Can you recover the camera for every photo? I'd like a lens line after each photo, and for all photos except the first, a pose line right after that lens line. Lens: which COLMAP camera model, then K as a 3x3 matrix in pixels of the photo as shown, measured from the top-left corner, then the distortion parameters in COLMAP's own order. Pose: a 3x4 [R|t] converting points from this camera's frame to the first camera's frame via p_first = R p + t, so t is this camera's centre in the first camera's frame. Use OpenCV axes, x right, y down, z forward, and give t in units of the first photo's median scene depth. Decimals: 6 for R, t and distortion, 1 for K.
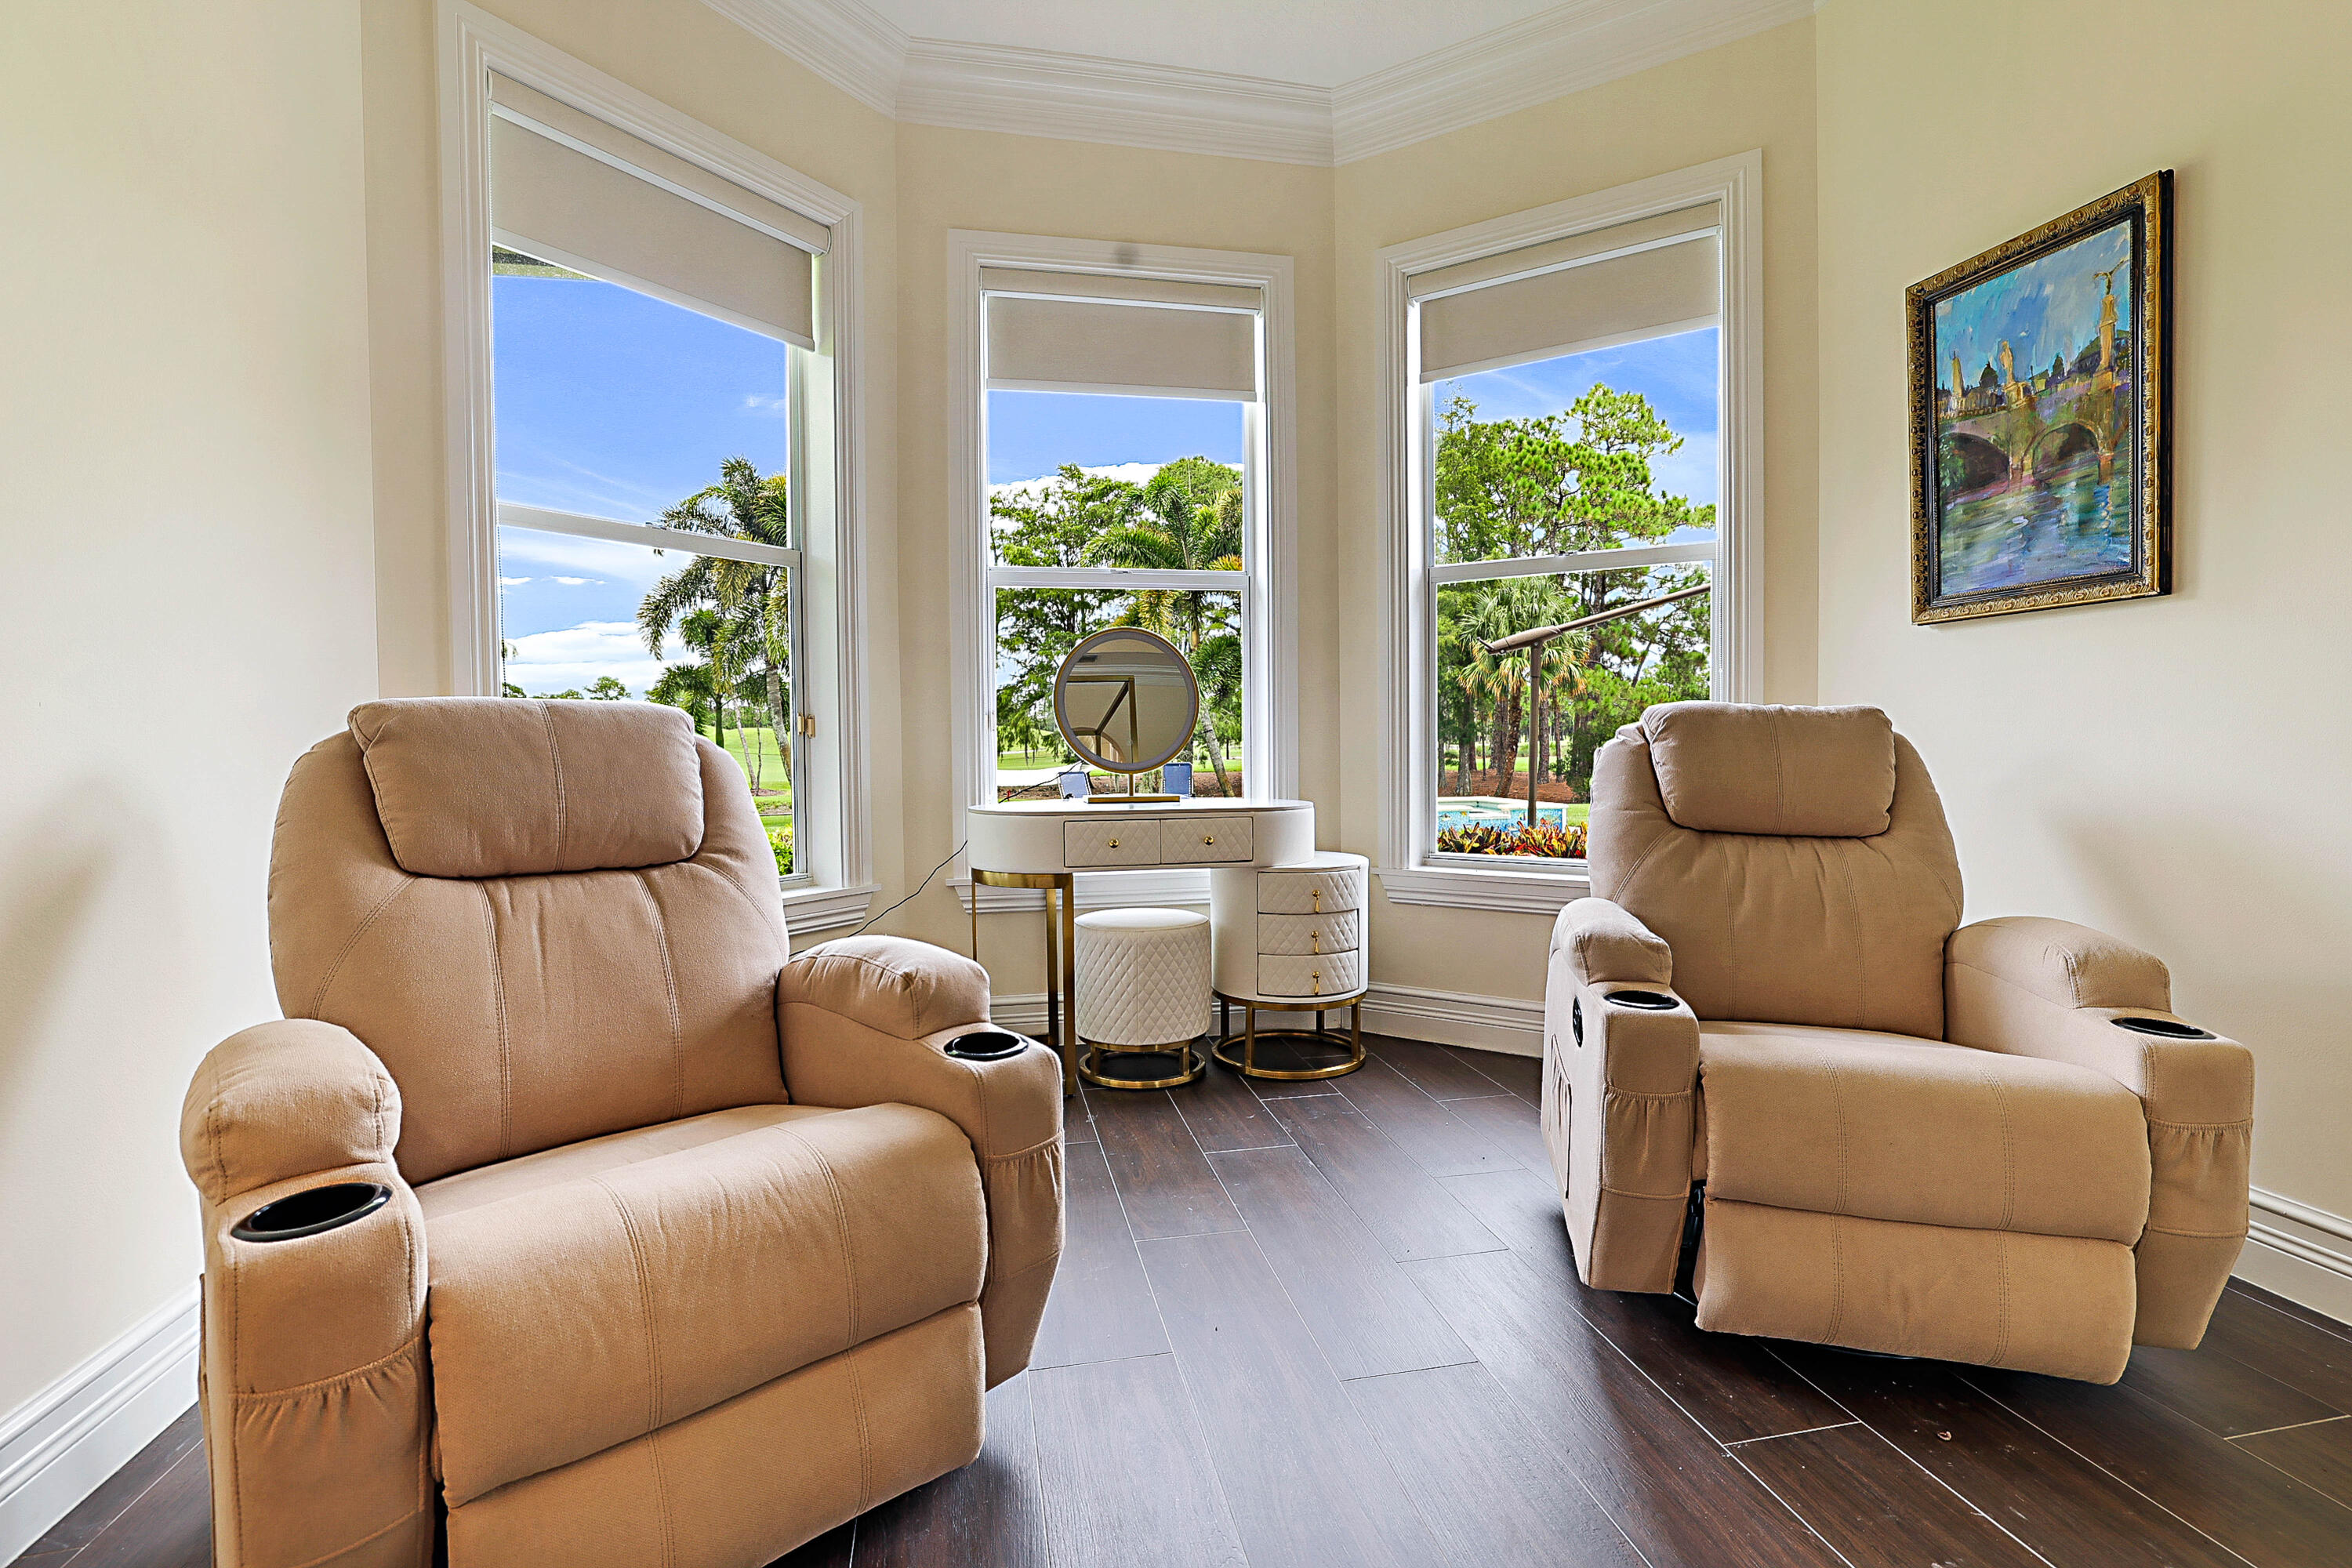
lens RADIAL K [[1072.0, 0, 1179.5], [0, 1072.0, 762.4], [0, 0, 1]] dist [-0.020255, -0.000197]
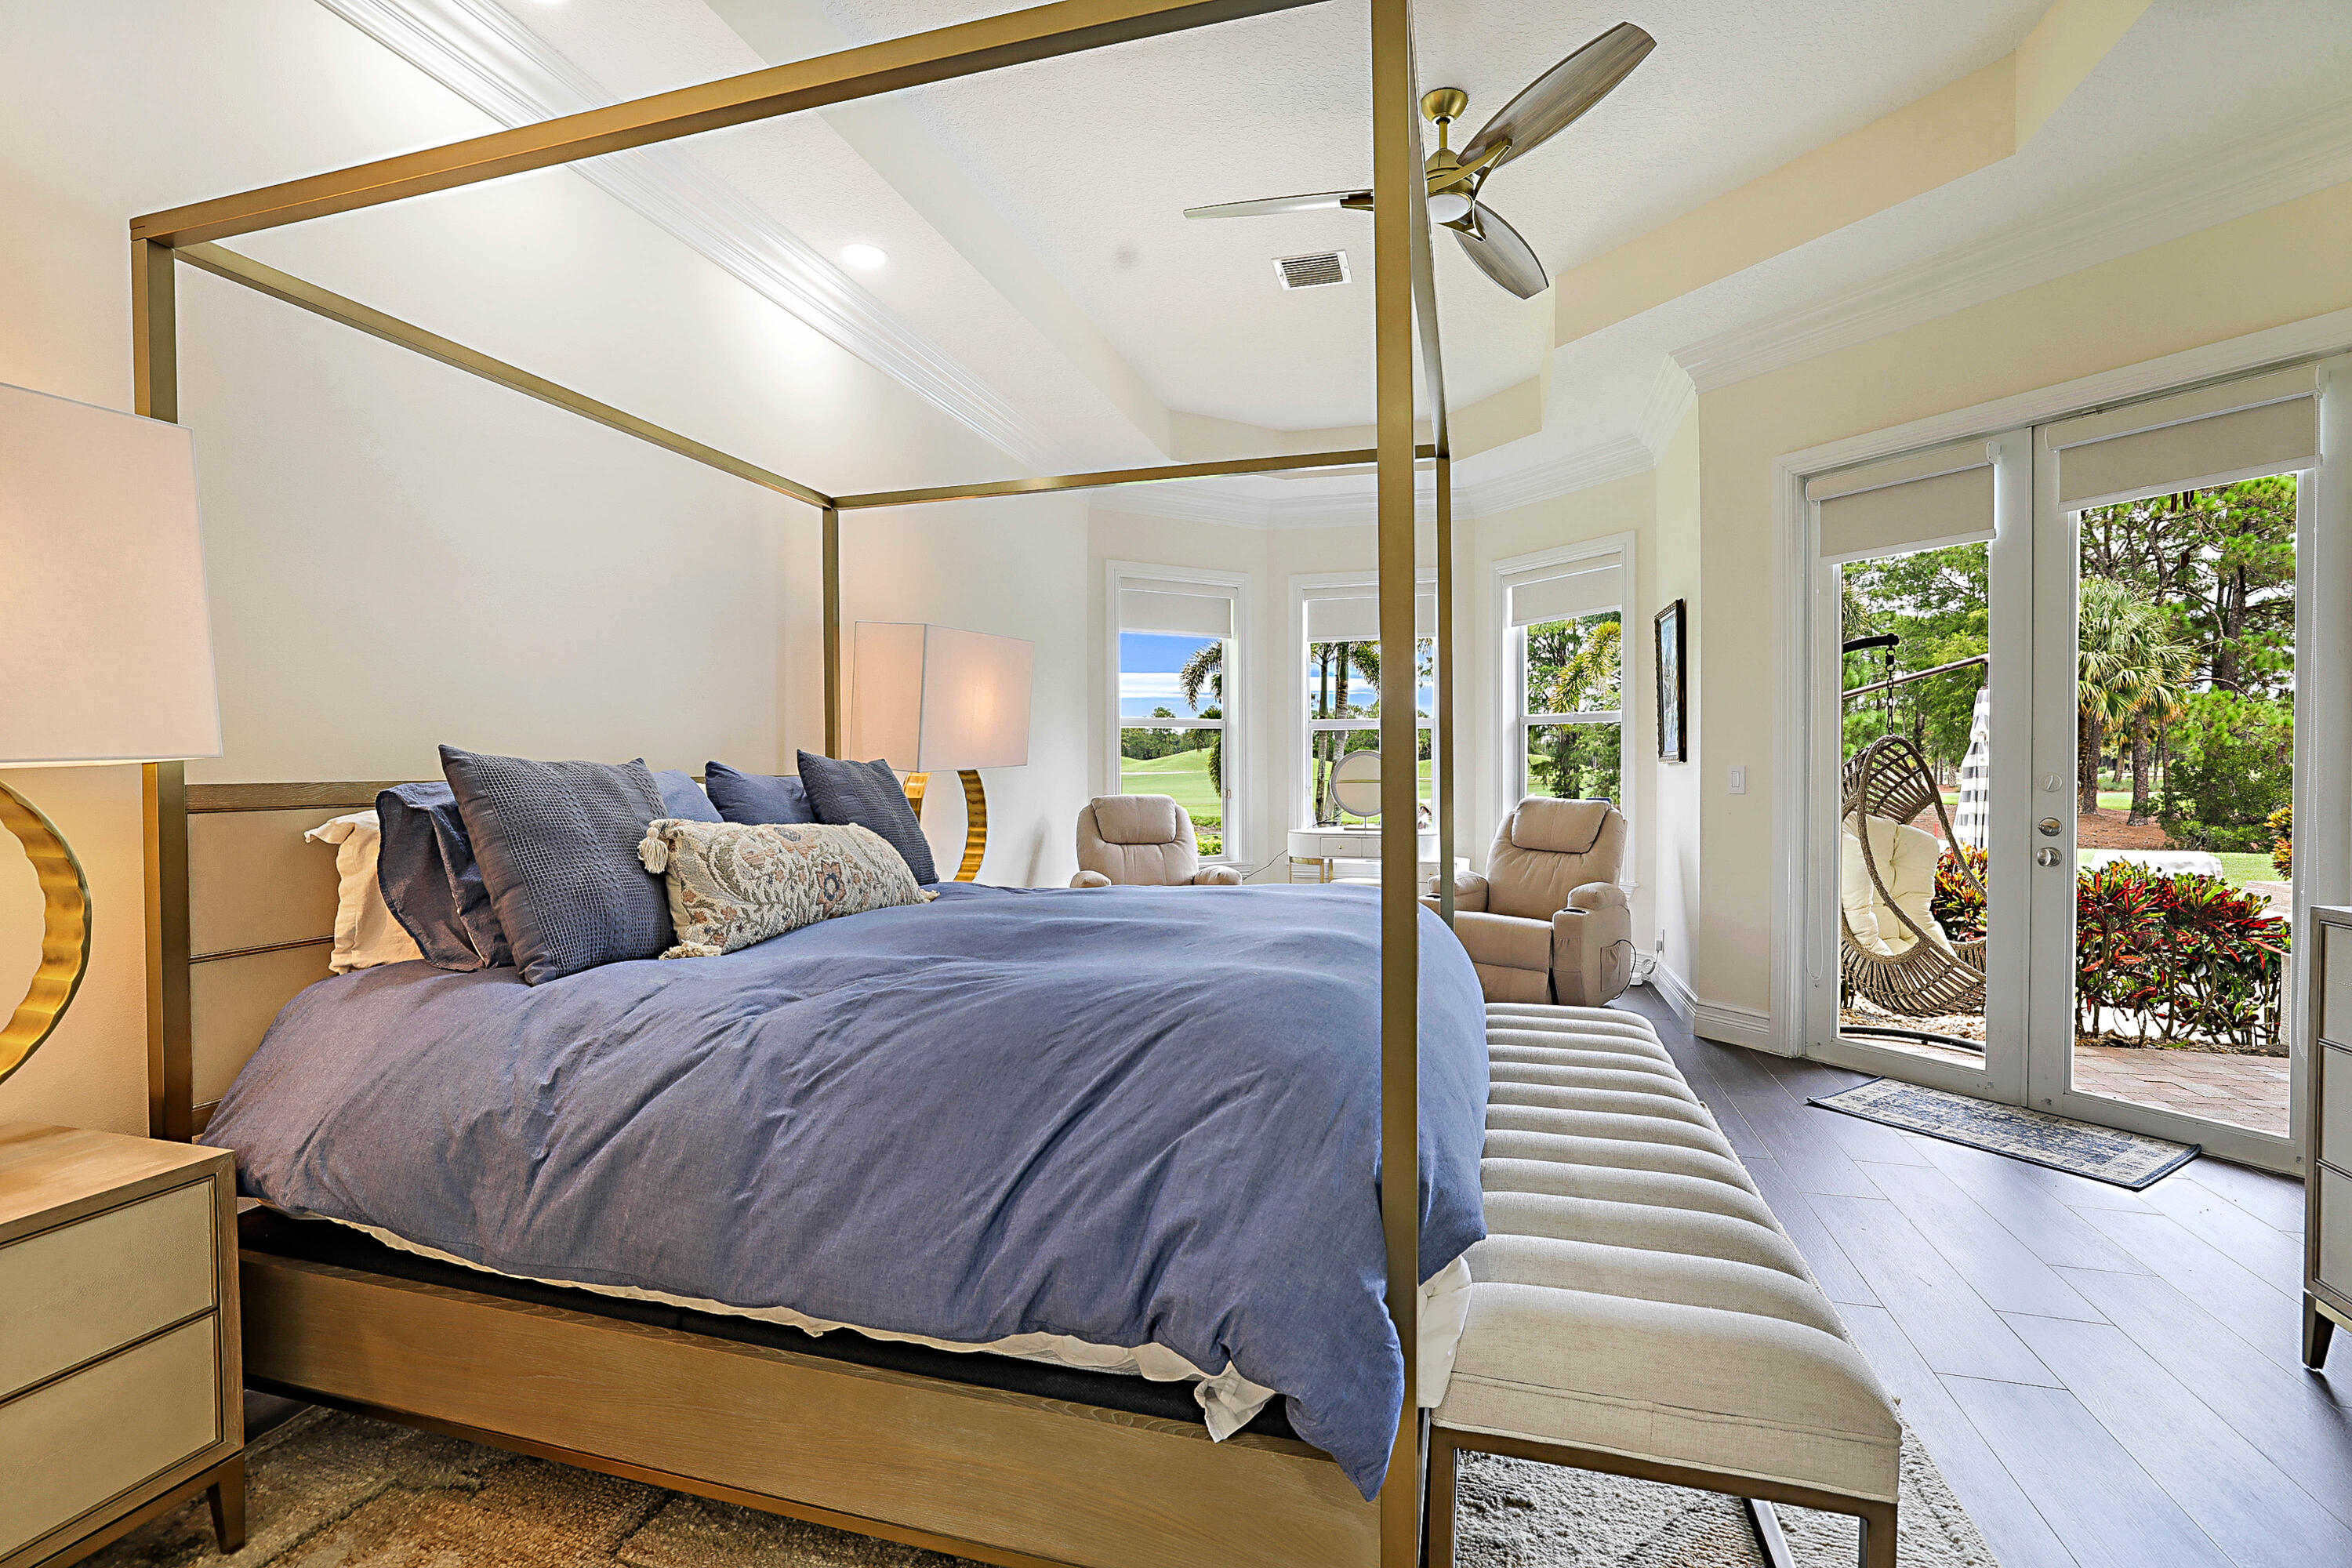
lens RADIAL K [[1016.4, 0, 1175.6], [0, 1016.4, 782.7], [0, 0, 1]] dist [-0.016991, 0.002093]
pose [[0.887769, 0.011856, -0.460137, 0.067541], [-0.013801, 0.999904, -0.000863, -0.006223], [0.460083, 0.007116, 0.887848, -0.121266]]
